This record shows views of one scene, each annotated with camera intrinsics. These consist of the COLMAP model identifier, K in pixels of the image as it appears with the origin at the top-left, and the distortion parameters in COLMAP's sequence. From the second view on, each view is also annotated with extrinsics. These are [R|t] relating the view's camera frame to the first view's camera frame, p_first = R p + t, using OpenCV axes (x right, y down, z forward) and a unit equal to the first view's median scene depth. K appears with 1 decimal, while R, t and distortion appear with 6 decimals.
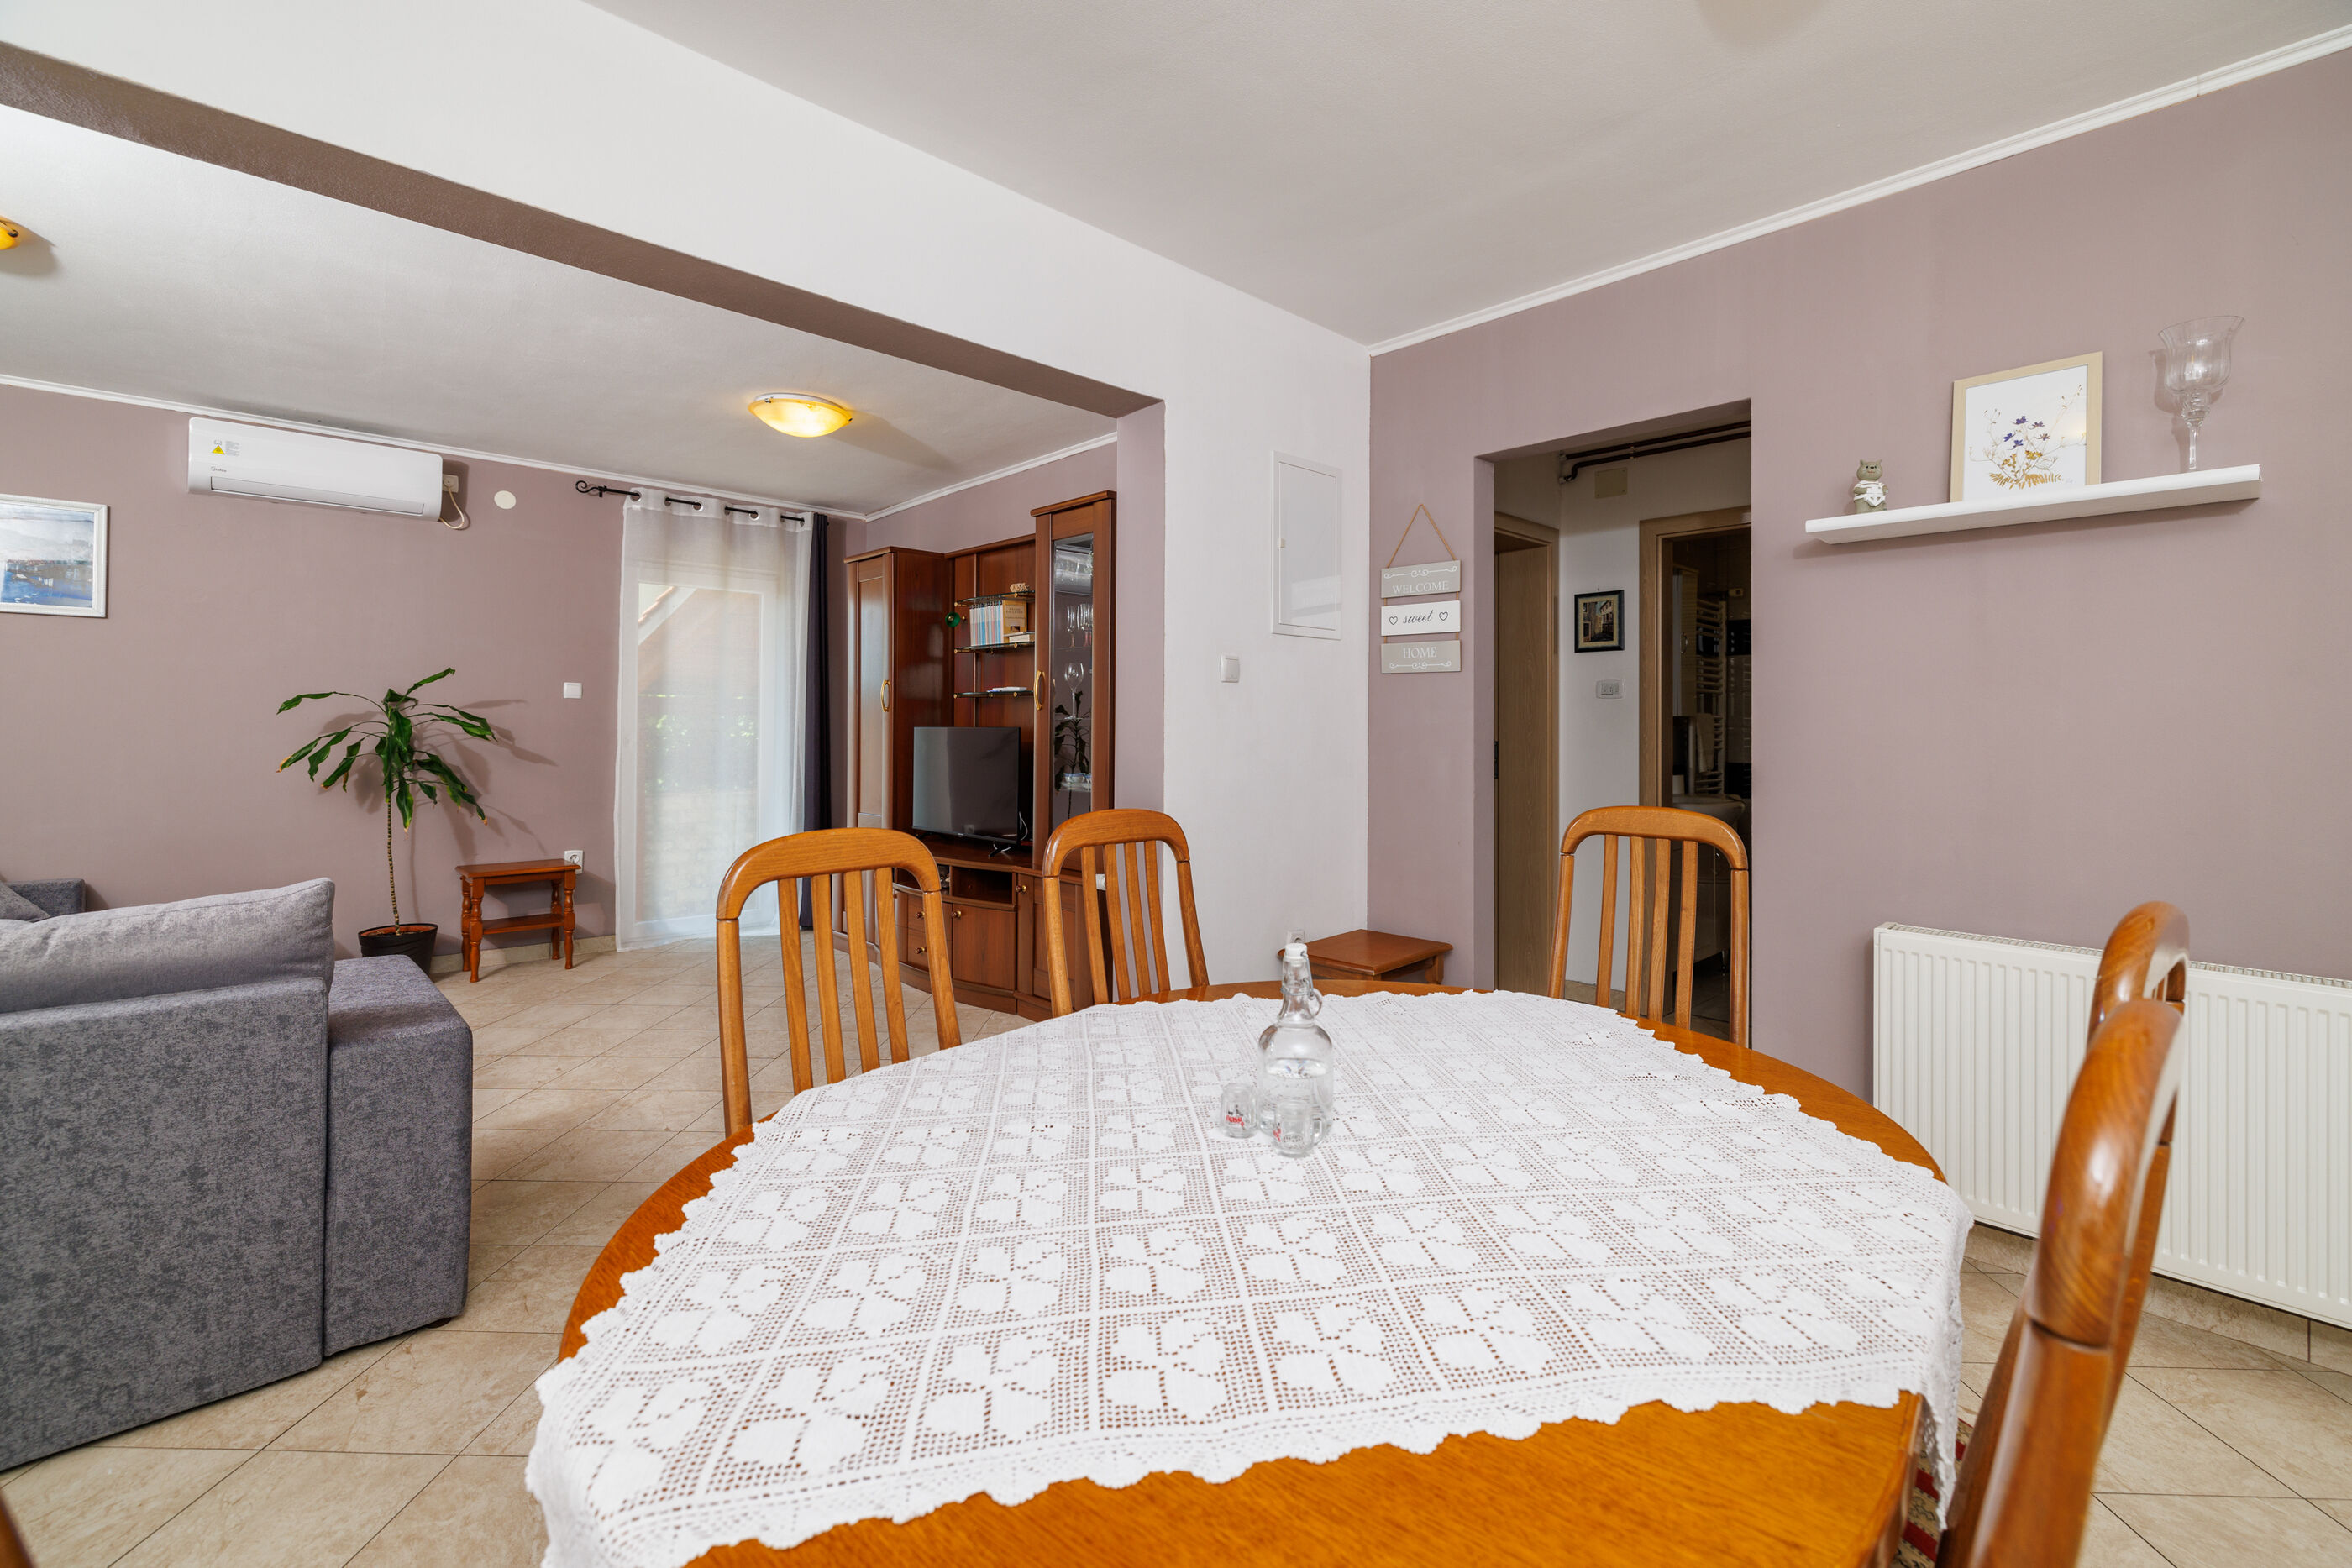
lens RADIAL K [[997.9, 0, 1186.2], [0, 997.9, 714.2], [0, 0, 1]] dist [0.000226, -0.000090]
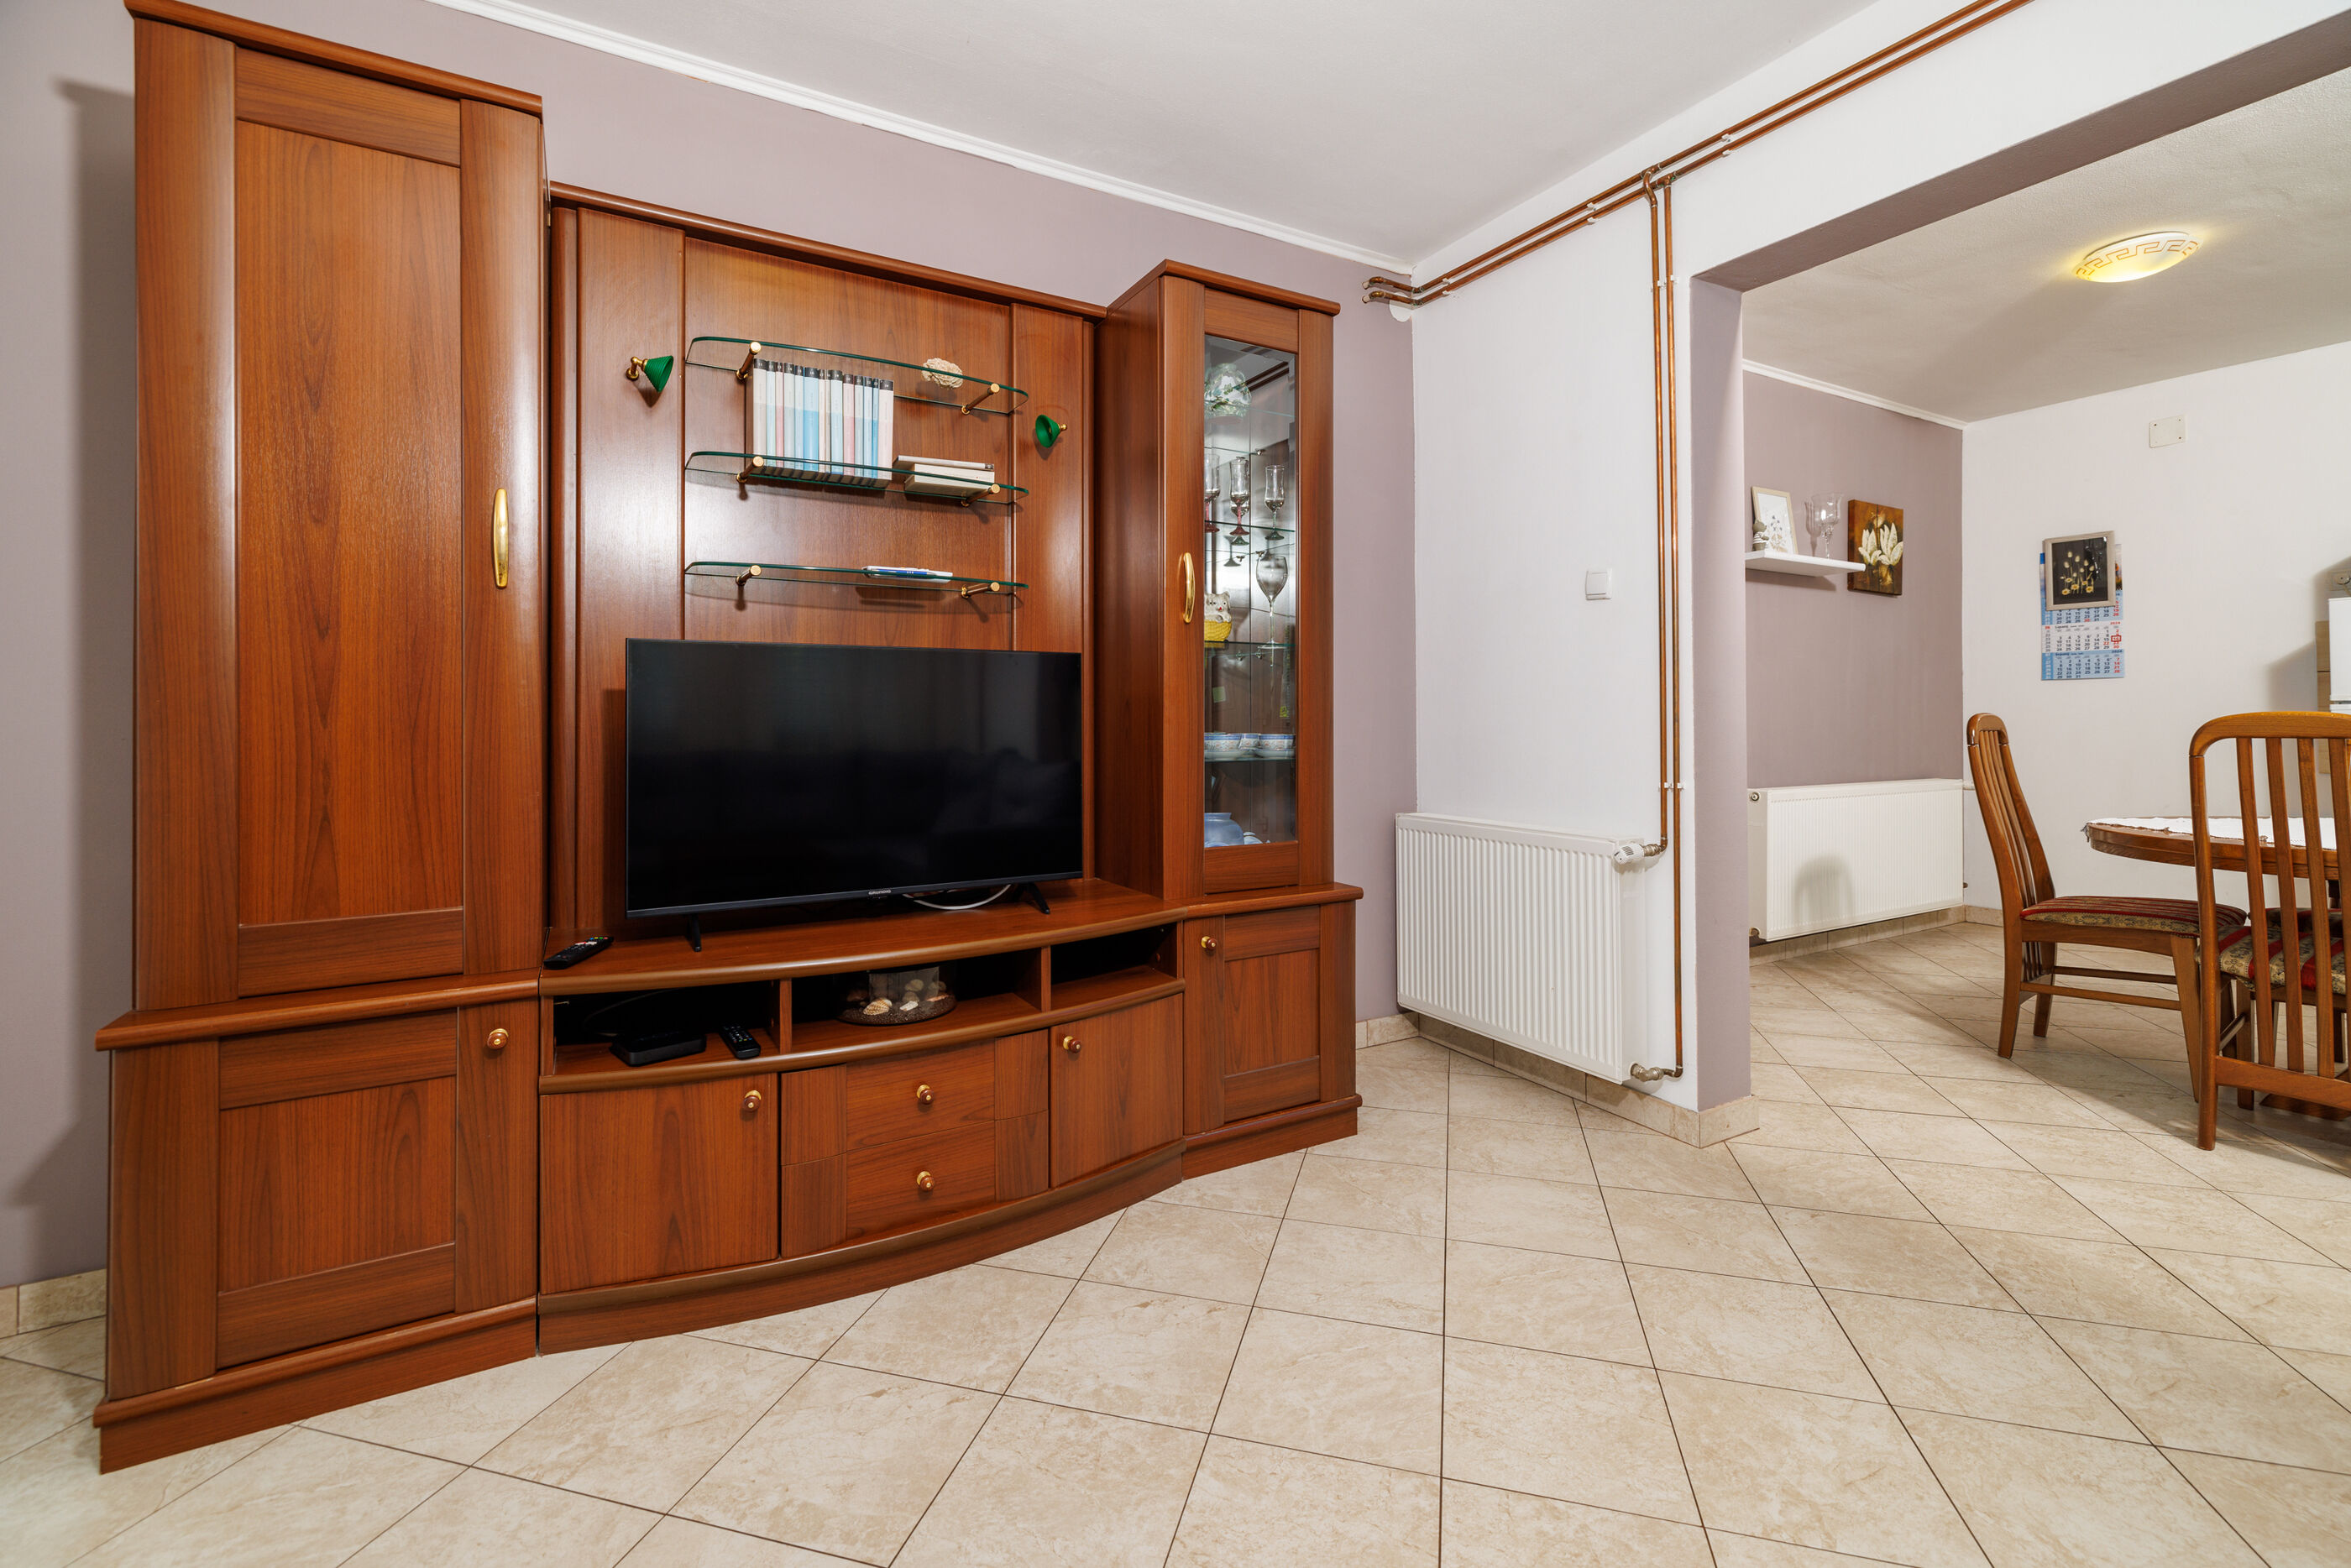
lens RADIAL K [[997.4, 0, 1185.7], [0, 997.4, 714.2], [0, 0, 1]] dist [0.000226, -0.000090]
pose [[0.251415, 0.000128, 0.967879, -0.625581], [-0.006593, 0.999977, 0.001580, 0.041408], [-0.967857, -0.006779, 0.251411, 0.781681]]
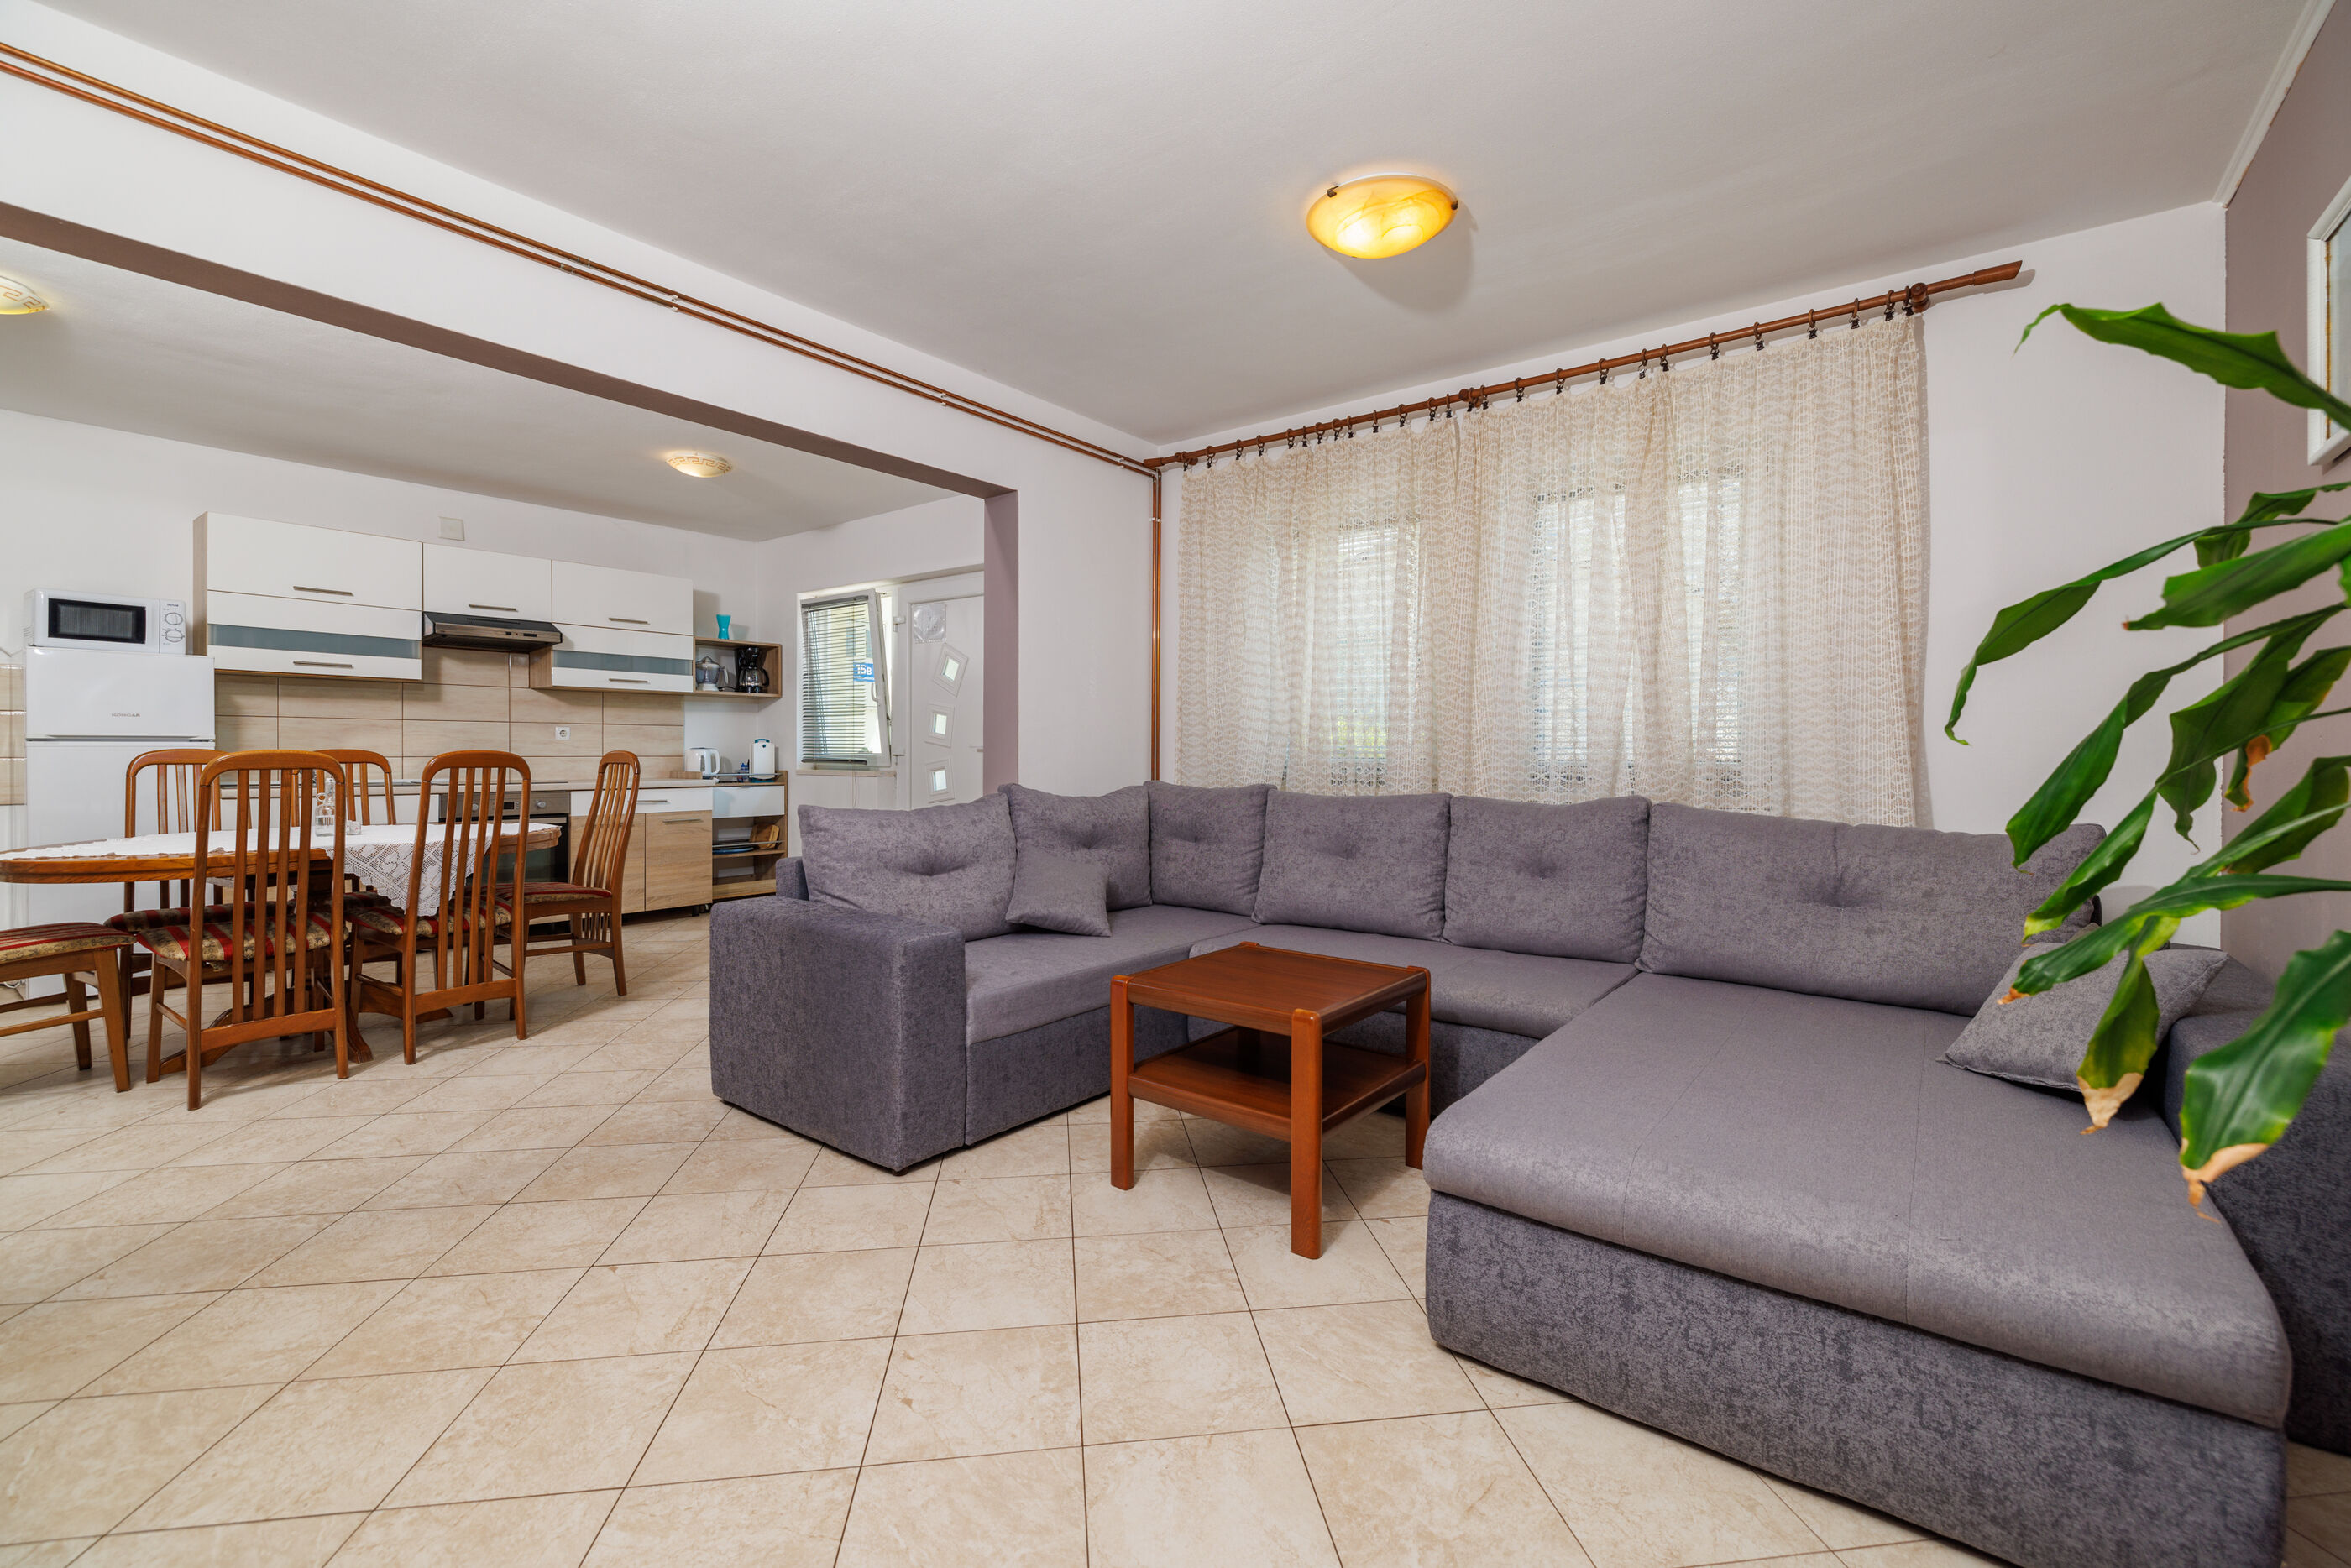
lens RADIAL K [[989.3, 0, 1177.4], [0, 989.3, 756.6], [0, 0, 1]] dist [0.000576, 0.000035]
pose [[-0.989554, -0.007463, -0.143973, -0.513144], [-0.006407, 0.999949, -0.007796, 0.042316], [0.144023, -0.006792, -0.989551, 1.114094]]
